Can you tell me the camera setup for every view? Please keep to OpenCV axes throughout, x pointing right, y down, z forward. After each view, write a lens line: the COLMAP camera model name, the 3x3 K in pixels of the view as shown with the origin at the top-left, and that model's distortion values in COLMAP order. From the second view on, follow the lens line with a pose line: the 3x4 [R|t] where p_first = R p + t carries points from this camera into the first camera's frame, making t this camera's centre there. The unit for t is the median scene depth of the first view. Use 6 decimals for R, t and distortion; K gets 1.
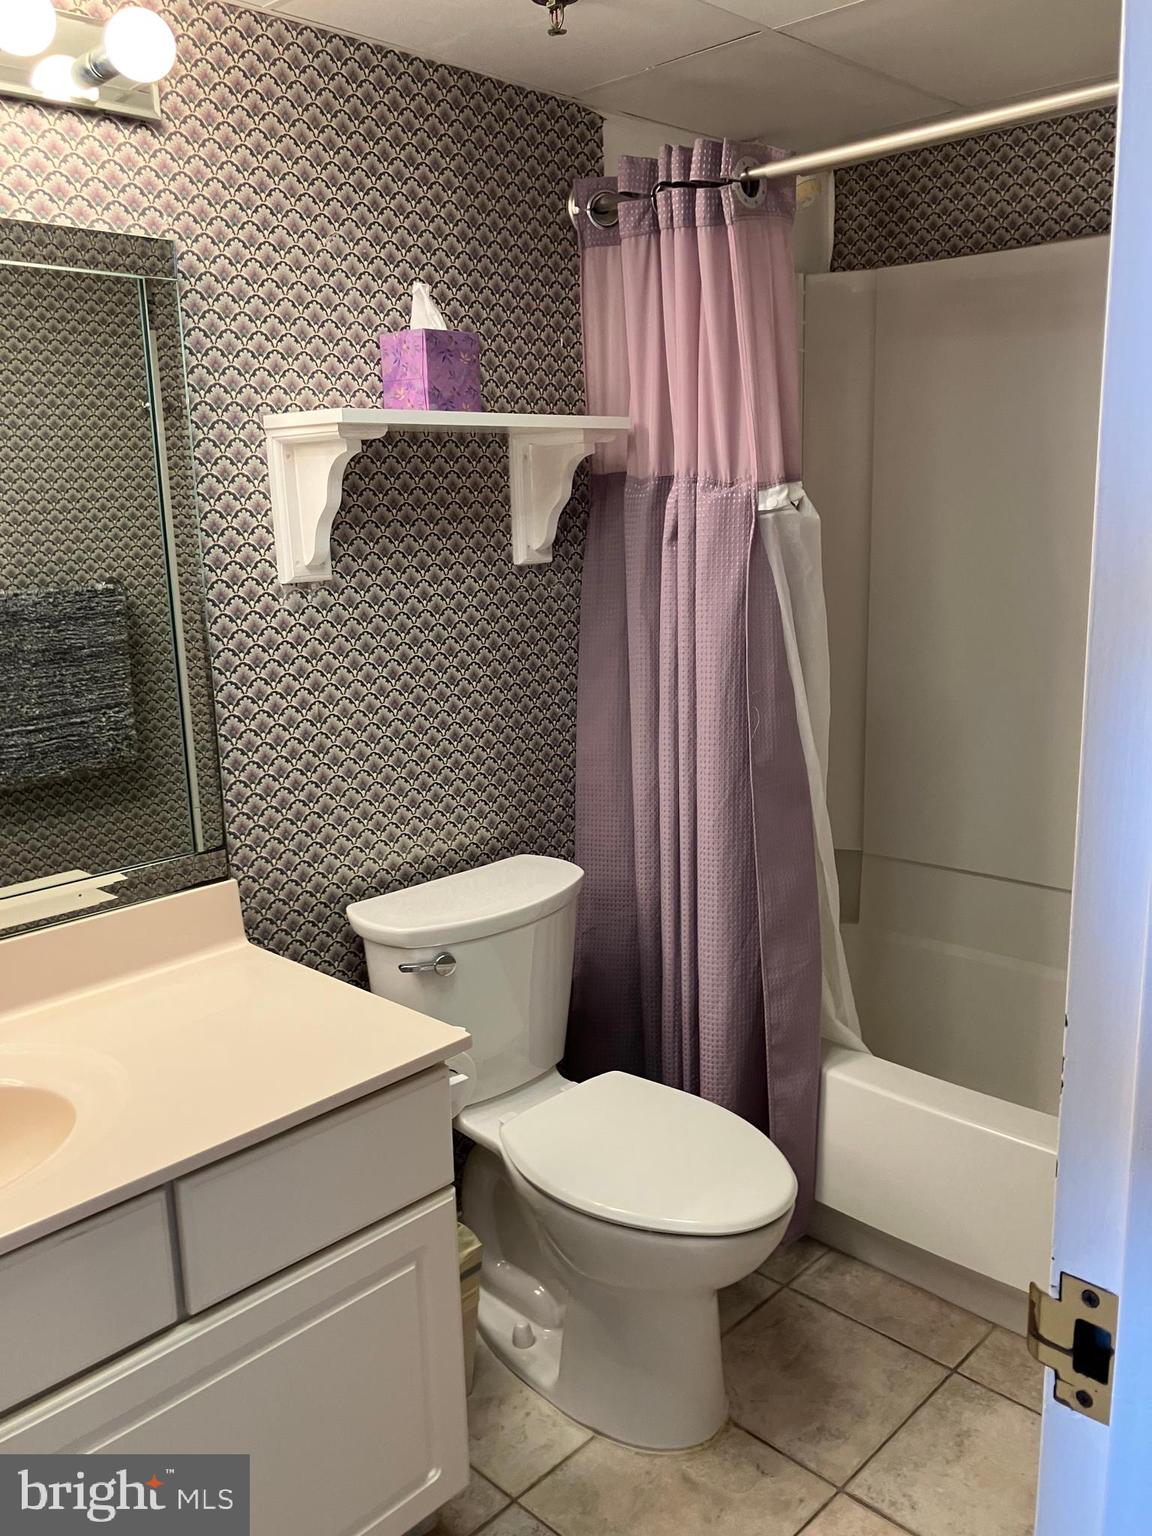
lens RADIAL K [[1259.1, 0, 578.3], [0, 1259.1, 762.4], [0, 0, 1]] dist [0.017192, -0.018845]
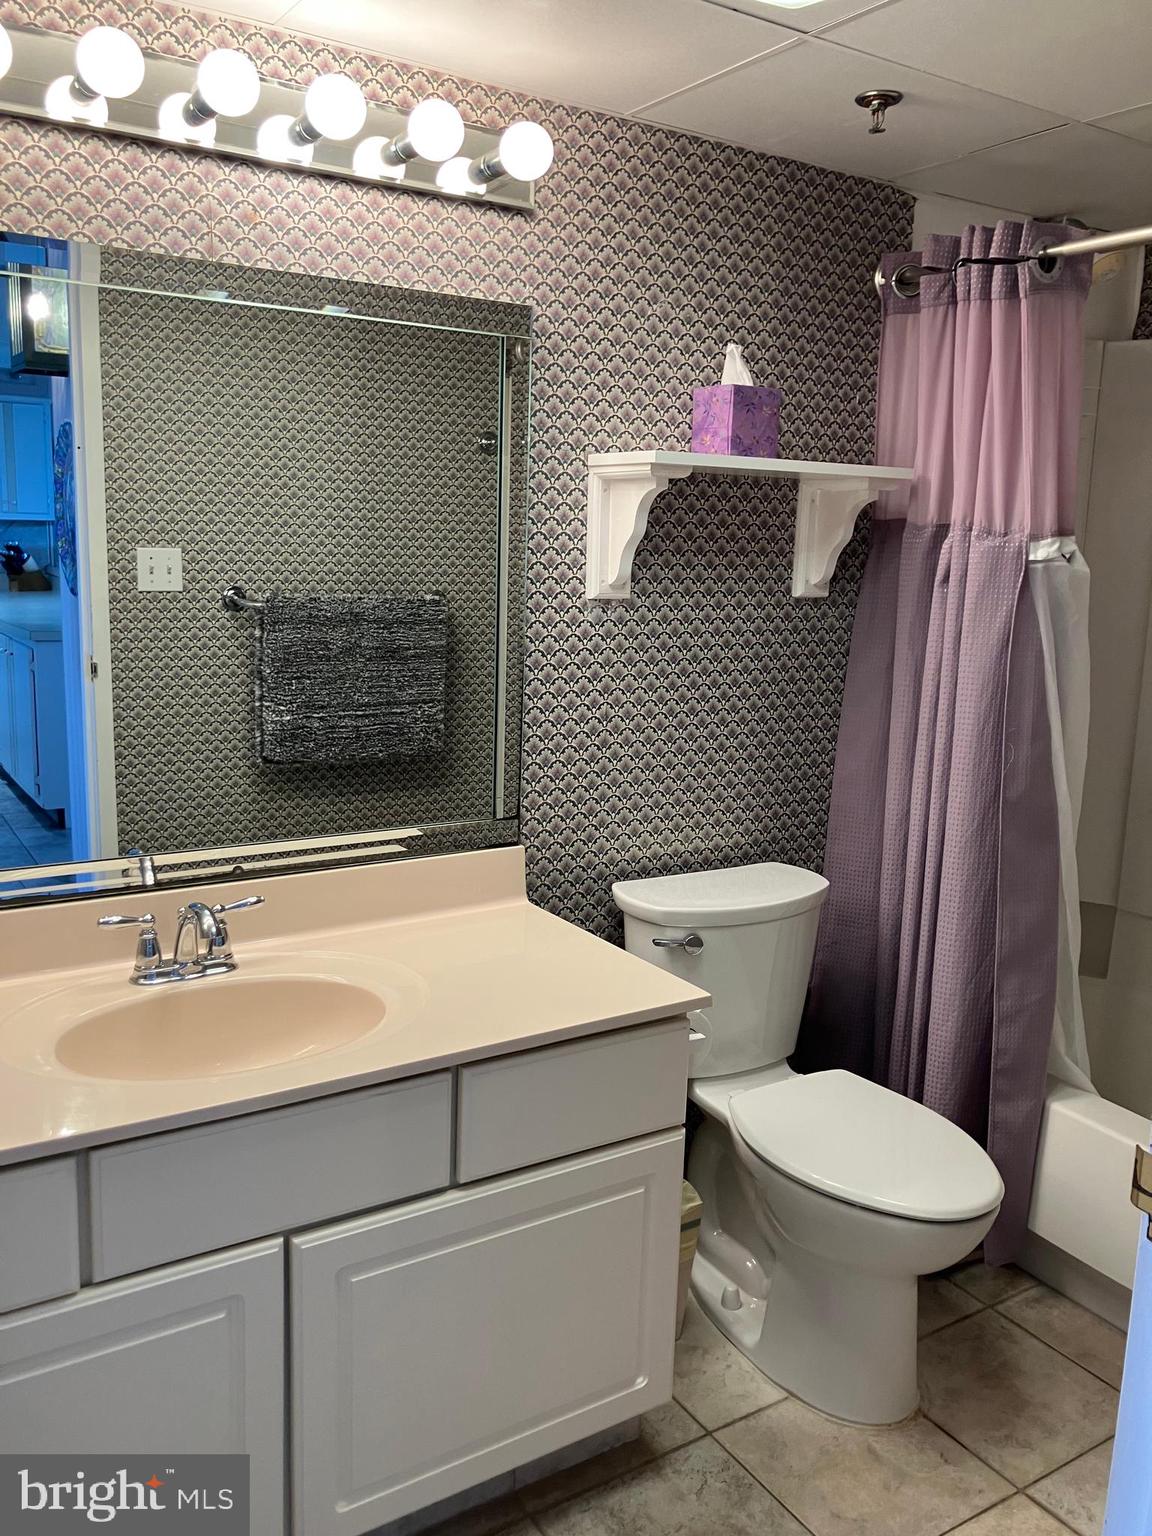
lens RADIAL K [[1259.1, 0, 561.8], [0, 1259.1, 766.3], [0, 0, 1]] dist [0.017192, -0.018845]
pose [[0.970106, 0.095779, -0.222979, 0.013885], [-0.103195, 0.994422, -0.021822, 0.037981], [0.219645, 0.044180, 0.974579, -0.121376]]
